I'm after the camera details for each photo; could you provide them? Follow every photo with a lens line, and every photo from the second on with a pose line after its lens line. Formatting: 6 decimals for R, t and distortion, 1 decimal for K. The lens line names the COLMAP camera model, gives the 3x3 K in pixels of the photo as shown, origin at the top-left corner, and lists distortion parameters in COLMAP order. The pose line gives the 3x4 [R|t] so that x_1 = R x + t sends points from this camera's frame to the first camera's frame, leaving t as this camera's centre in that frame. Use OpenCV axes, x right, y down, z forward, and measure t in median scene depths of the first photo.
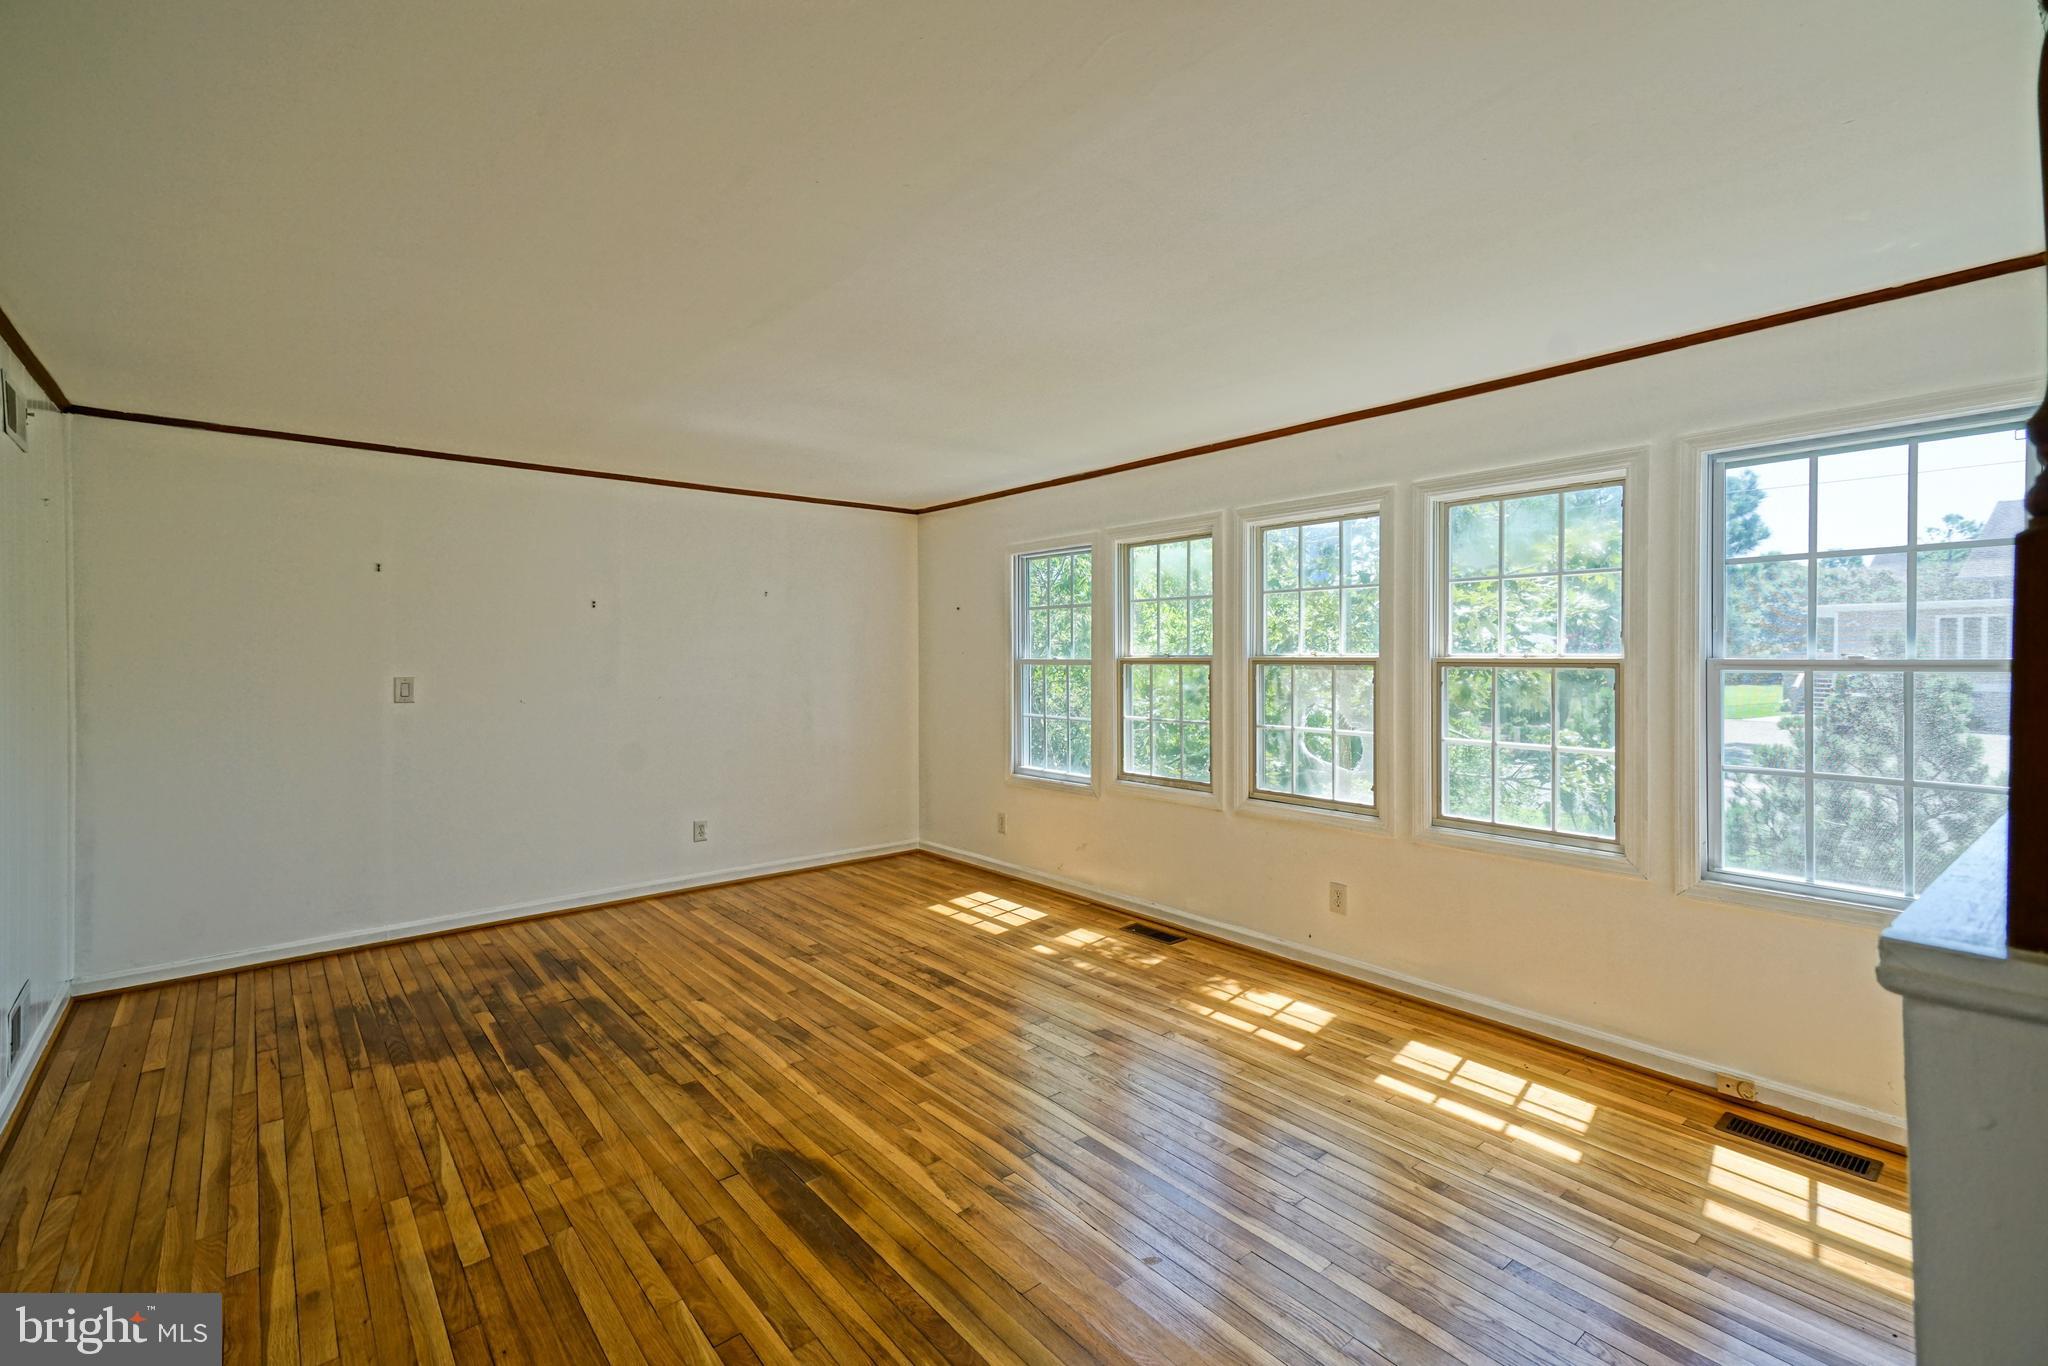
lens RADIAL K [[913.6, 0, 1002.1], [0, 913.6, 673.1], [0, 0, 1]] dist [0.040650, 0.000060]
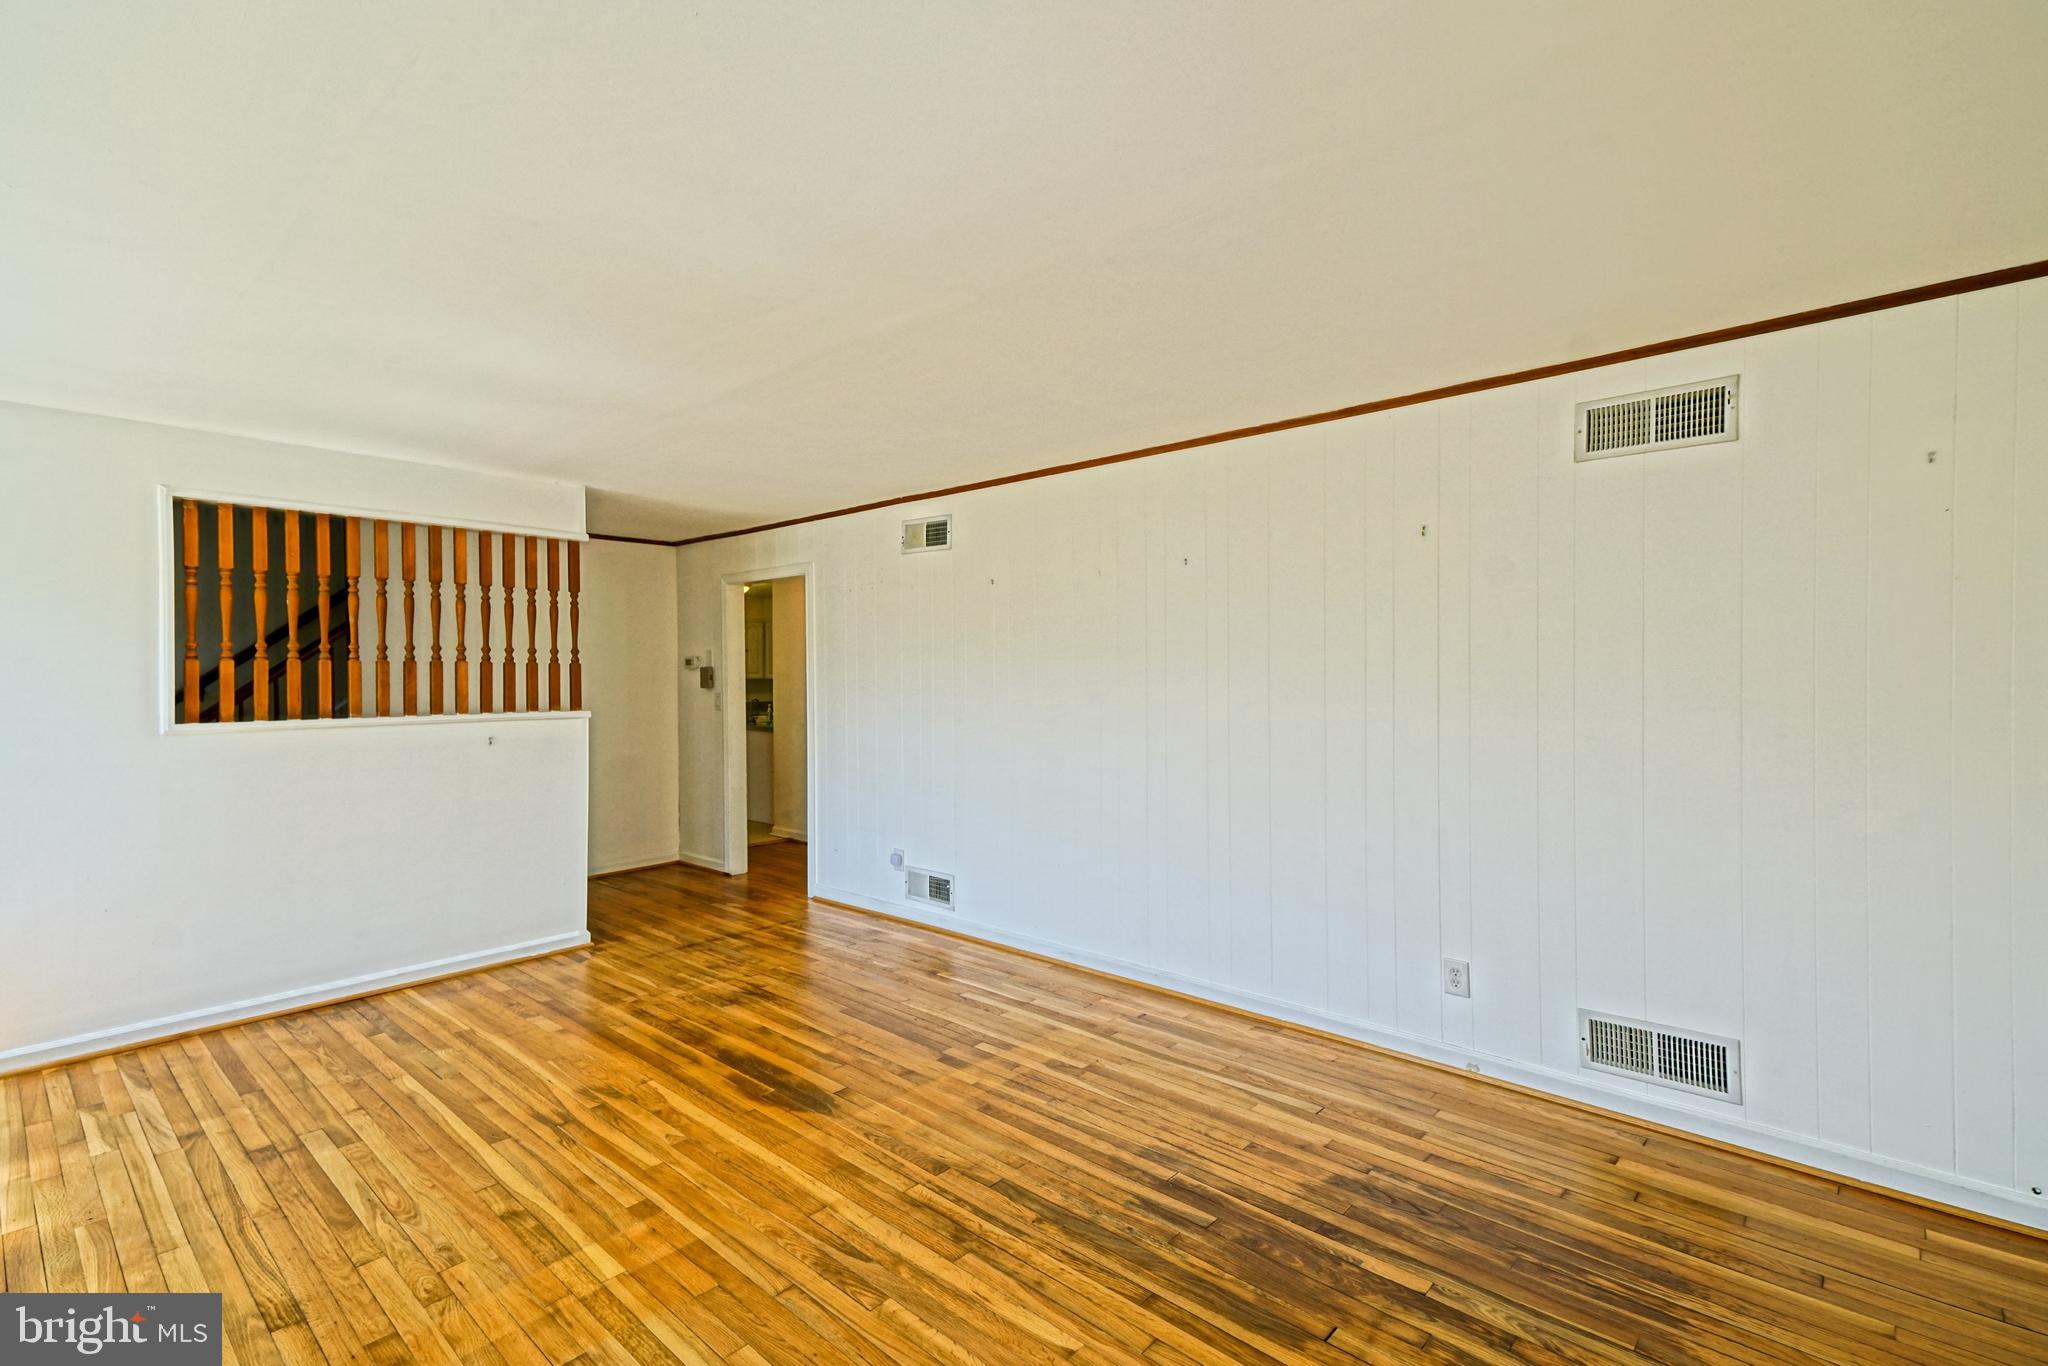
lens RADIAL K [[913.6, 0, 1002.1], [0, 913.6, 673.1], [0, 0, 1]] dist [0.040650, 0.000060]
pose [[-0.989525, 0.007375, -0.144175, -0.286336], [0.004095, 0.999726, 0.023036, -0.022980], [0.144306, 0.022204, -0.989284, 1.896460]]
